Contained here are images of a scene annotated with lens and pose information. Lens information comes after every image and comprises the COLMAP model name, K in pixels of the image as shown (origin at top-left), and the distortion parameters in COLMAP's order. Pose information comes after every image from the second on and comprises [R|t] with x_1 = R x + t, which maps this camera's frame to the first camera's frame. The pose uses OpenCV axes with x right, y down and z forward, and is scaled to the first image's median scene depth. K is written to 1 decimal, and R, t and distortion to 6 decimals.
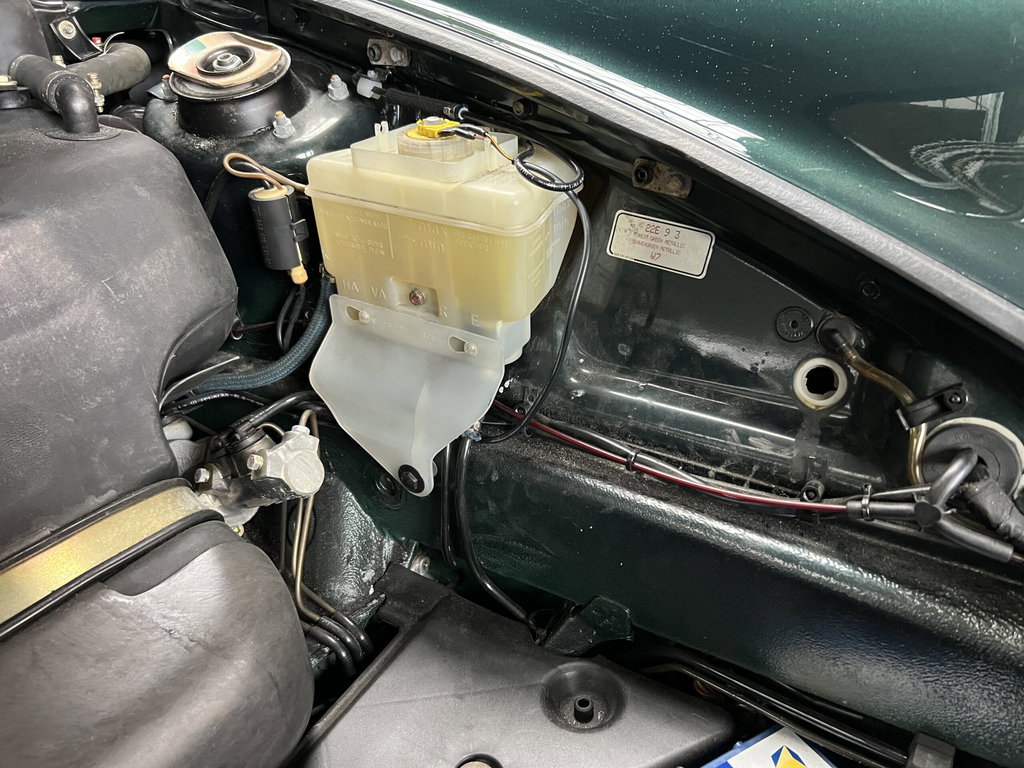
lens RADIAL K [[773.2, 0, 512.0], [0, 773.2, 384.0], [0, 0, 1]] dist [0.002913, 0.000662]
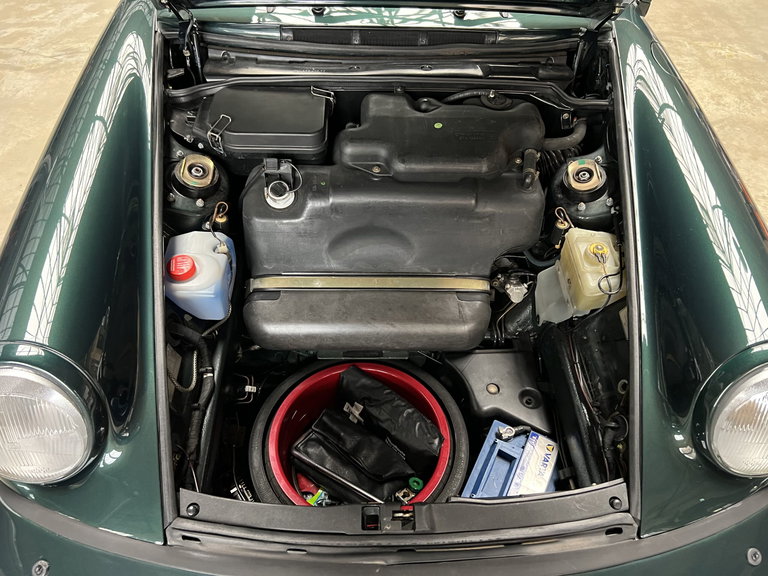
lens RADIAL K [[579.9, 0, 384.0], [0, 579.9, 288.0], [0, 0, 1]] dist [0.002913, 0.000662]
pose [[0.570413, 0.668971, -0.476557, 0.597464], [-0.477535, 0.742175, 0.470252, -0.843324], [0.668273, -0.040665, 0.742804, -1.307097]]
